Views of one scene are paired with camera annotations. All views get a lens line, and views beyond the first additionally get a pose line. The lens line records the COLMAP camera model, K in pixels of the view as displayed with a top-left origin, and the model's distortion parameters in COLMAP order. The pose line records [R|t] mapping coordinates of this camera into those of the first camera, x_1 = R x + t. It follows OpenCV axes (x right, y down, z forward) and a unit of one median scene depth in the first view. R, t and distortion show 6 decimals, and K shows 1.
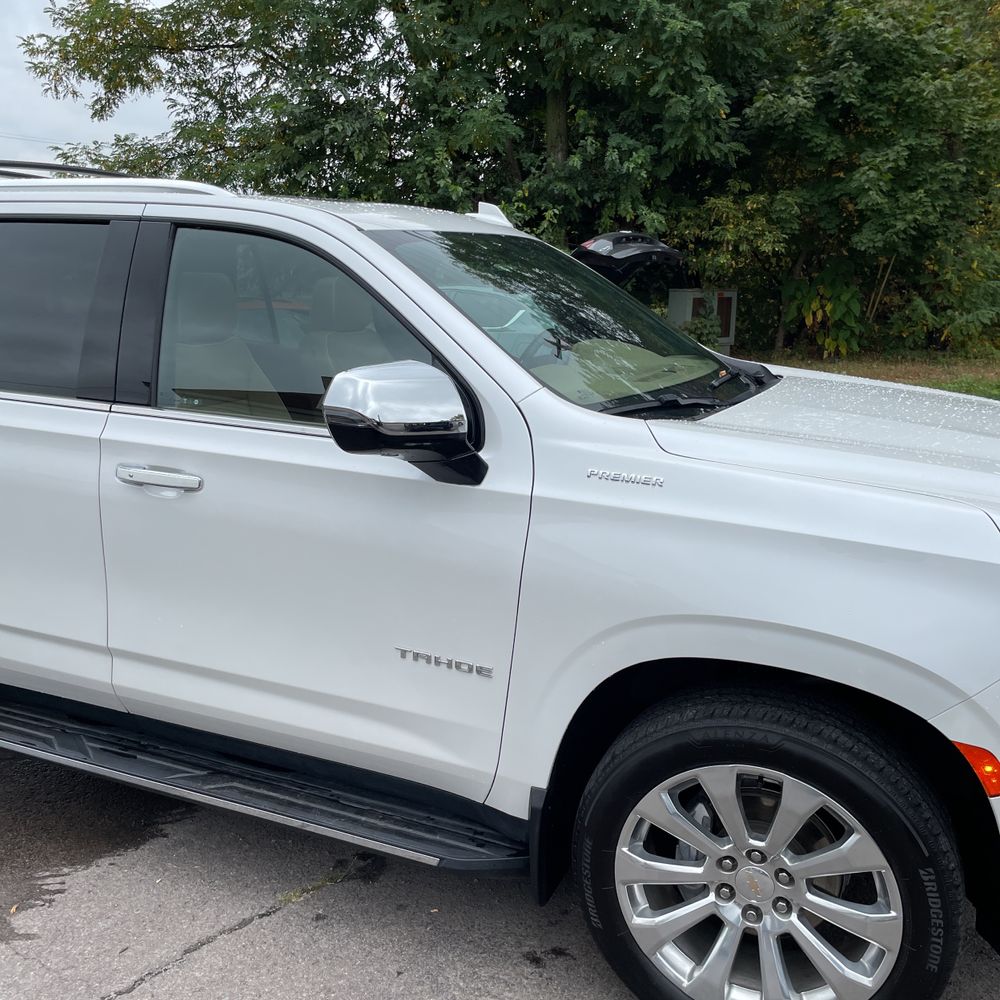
lens RADIAL K [[1013.9, 0, 492.8], [0, 1013.9, 507.3], [0, 0, 1]] dist [0.028885, 0.000000]
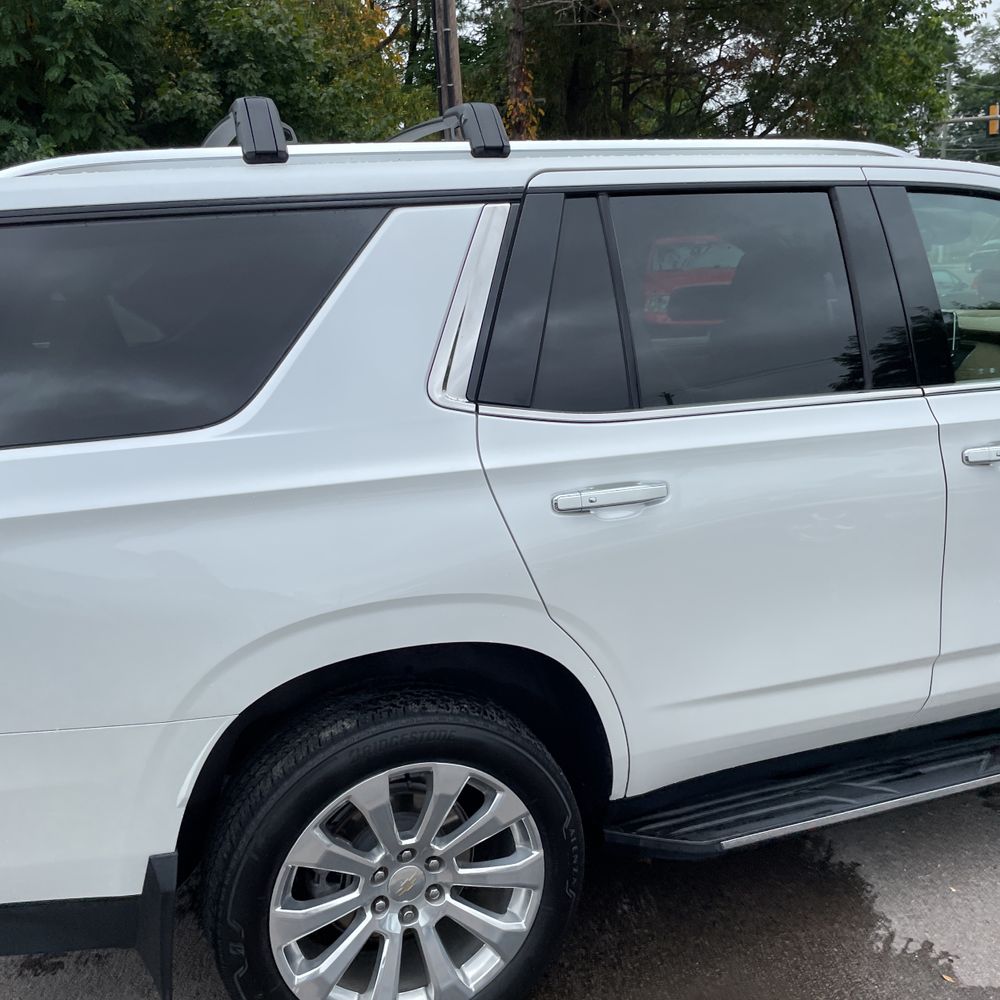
lens RADIAL K [[1013.9, 0, 499.6], [0, 1013.9, 507.5], [0, 0, 1]] dist [0.028885, 0.000000]
pose [[0.720736, -0.202650, 0.662927, -0.235519], [0.205483, 0.975791, 0.074888, -0.026581], [-0.662054, 0.082246, 0.744929, 0.109092]]
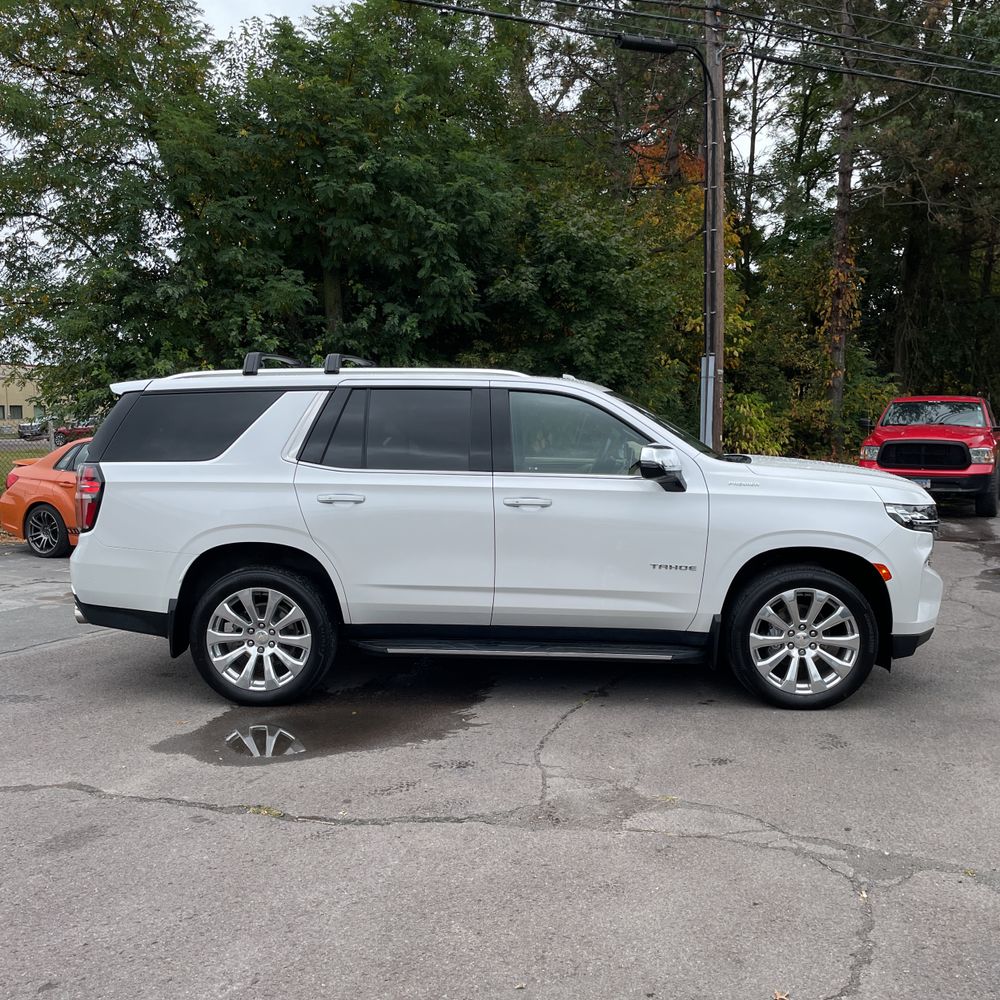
lens RADIAL K [[1013.9, 0, 508.8], [0, 1013.9, 519.5], [0, 0, 1]] dist [0.028885, 0.000000]
pose [[0.935461, -0.049802, 0.349902, -0.203378], [0.092544, 0.989996, -0.106507, 0.042478], [-0.341098, 0.132015, 0.930712, -0.181326]]
